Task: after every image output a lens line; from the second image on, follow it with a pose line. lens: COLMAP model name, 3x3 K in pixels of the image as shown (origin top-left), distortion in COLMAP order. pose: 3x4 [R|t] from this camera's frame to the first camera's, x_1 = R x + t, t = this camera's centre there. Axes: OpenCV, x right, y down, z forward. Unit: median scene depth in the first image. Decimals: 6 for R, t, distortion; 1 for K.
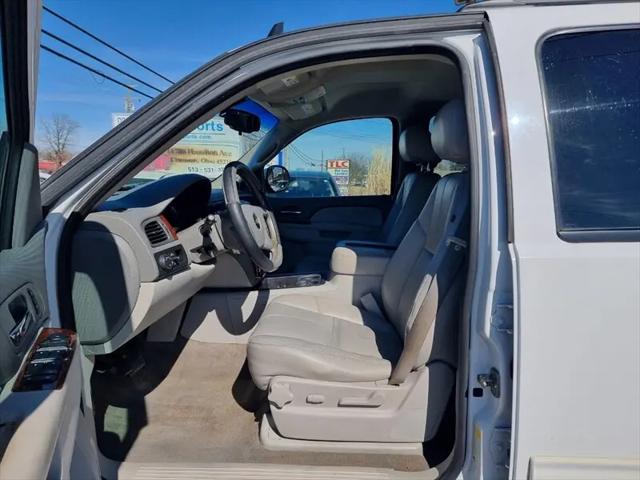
lens RADIAL K [[441.9, 0, 320.0], [0, 441.9, 240.0], [0, 0, 1]] dist [0.078535, -0.069952]
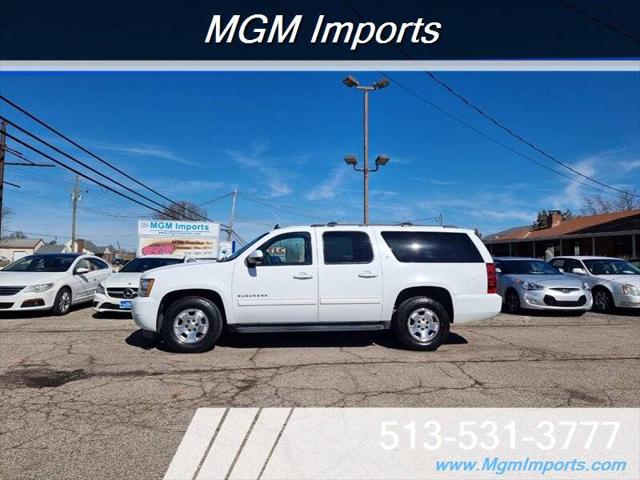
lens RADIAL K [[441.9, 0, 320.0], [0, 441.9, 240.0], [0, 0, 1]] dist [0.078535, -0.069952]
pose [[0.986861, 0.008032, 0.161370, -0.174083], [0.022406, 0.982309, -0.185922, 0.257719], [-0.160008, 0.187095, 0.969223, -1.586897]]
